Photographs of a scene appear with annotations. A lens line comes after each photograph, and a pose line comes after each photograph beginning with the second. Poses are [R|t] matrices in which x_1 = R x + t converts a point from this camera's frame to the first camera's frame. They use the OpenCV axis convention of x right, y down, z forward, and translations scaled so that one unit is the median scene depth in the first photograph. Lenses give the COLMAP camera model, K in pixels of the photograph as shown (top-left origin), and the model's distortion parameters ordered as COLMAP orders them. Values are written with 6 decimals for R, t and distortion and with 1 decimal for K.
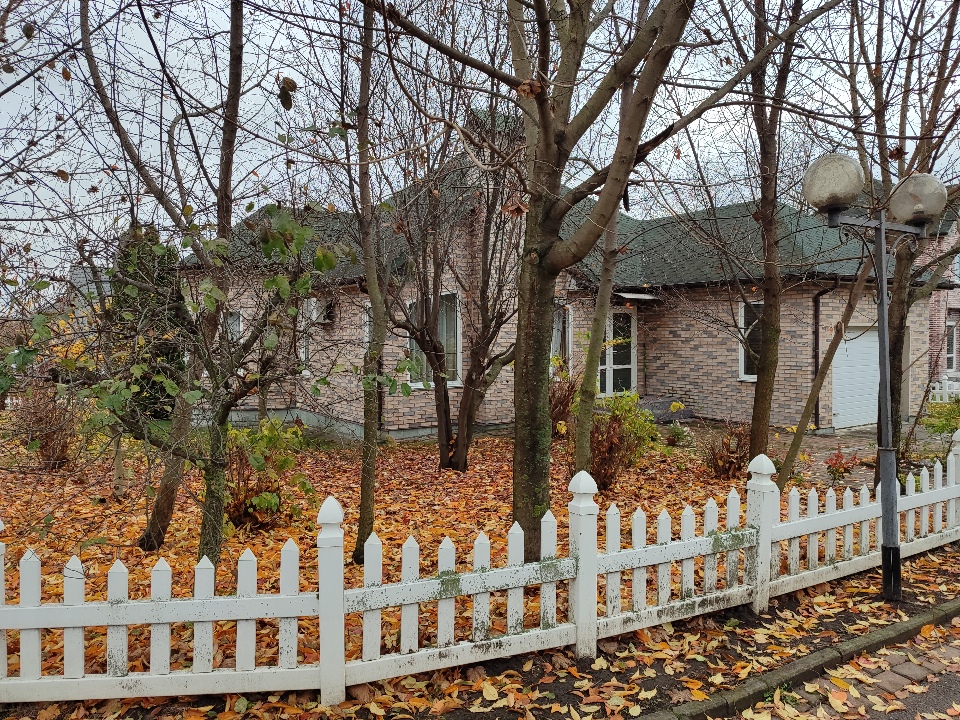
lens RADIAL K [[692.8, 0, 479.8], [0, 692.8, 356.3], [0, 0, 1]] dist [0.013890, -0.010322]
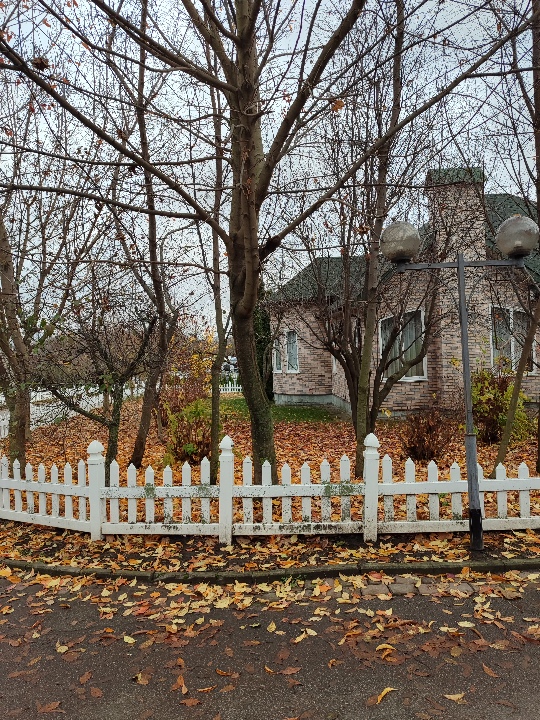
lens RADIAL K [[519.6, 0, 269.7], [0, 519.6, 361.2], [0, 0, 1]] dist [0.013890, -0.010322]
pose [[0.855414, -0.019488, -0.517578, 0.946635], [0.027034, 0.999610, 0.007043, -0.027524], [0.517238, -0.020017, 0.855607, -0.042820]]
